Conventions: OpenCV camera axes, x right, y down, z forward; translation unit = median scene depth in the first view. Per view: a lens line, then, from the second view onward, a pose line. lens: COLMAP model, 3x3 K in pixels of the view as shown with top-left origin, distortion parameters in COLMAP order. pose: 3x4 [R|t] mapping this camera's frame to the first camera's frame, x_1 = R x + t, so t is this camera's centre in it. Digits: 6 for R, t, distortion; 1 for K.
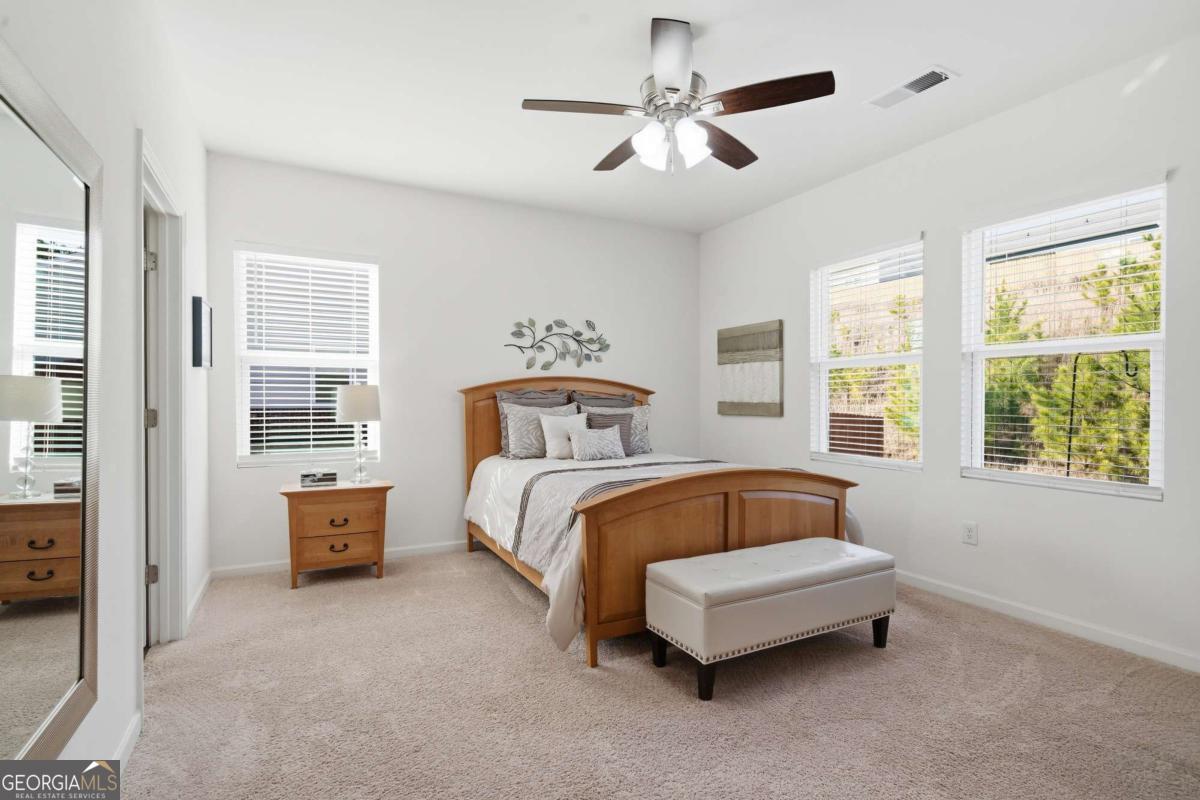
lens RADIAL K [[582.3, 0, 590.3], [0, 582.3, 406.8], [0, 0, 1]] dist [-0.007029, -0.000174]
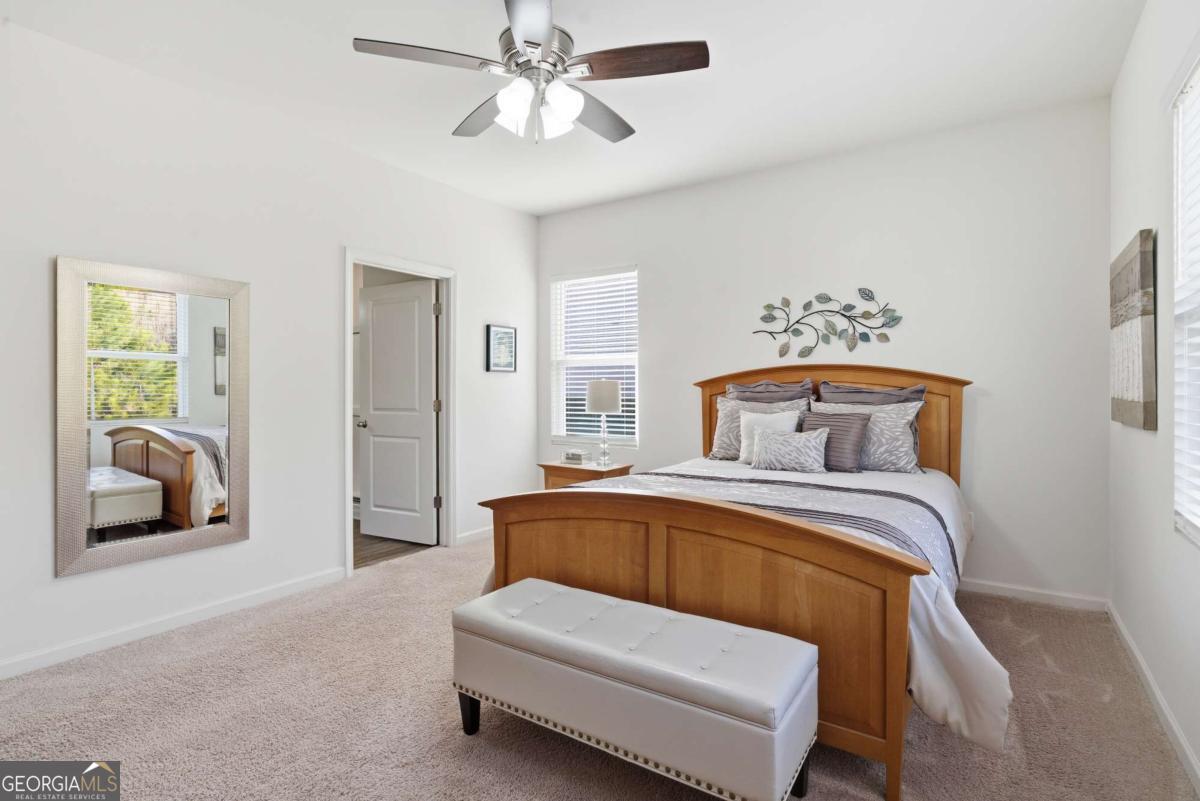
lens RADIAL K [[582.3, 0, 590.8], [0, 582.3, 390.7], [0, 0, 1]] dist [-0.007029, -0.000174]
pose [[0.473645, -0.001269, -0.880715, 0.518359], [-0.008324, 0.999948, -0.005917, -0.008942], [0.880676, 0.010134, 0.473610, 0.356283]]
